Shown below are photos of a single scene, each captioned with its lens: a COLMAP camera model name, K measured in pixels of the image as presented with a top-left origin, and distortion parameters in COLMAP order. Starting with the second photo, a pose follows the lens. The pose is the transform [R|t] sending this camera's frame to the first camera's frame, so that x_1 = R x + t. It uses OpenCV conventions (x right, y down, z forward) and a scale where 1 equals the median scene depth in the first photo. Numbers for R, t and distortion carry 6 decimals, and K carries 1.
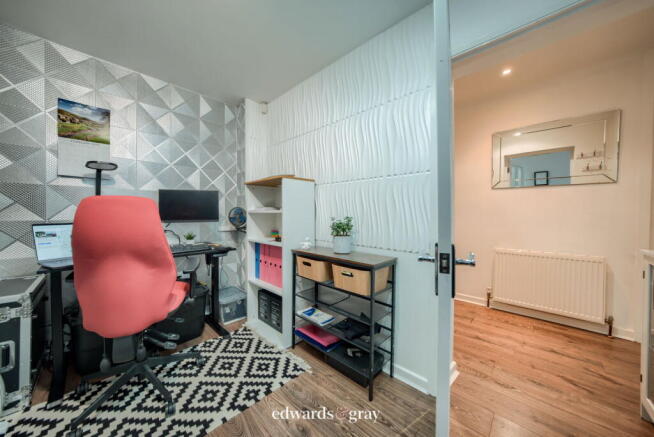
lens RADIAL K [[226.7, 0, 327.0], [0, 226.7, 214.9], [0, 0, 1]] dist [-0.019294, 0.000277]
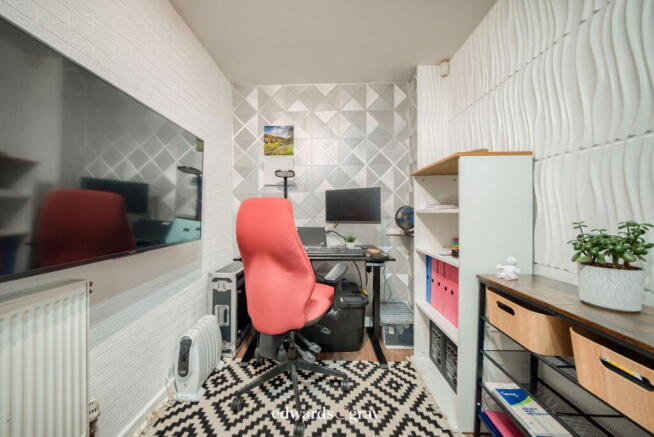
lens RADIAL K [[226.7, 0, 326.0], [0, 226.7, 216.9], [0, 0, 1]] dist [-0.019294, 0.000277]
pose [[0.650596, 0.007296, -0.759389, 0.032074], [-0.002097, 0.999967, 0.007811, -0.001793], [0.759421, -0.003490, 0.650590, 0.328253]]
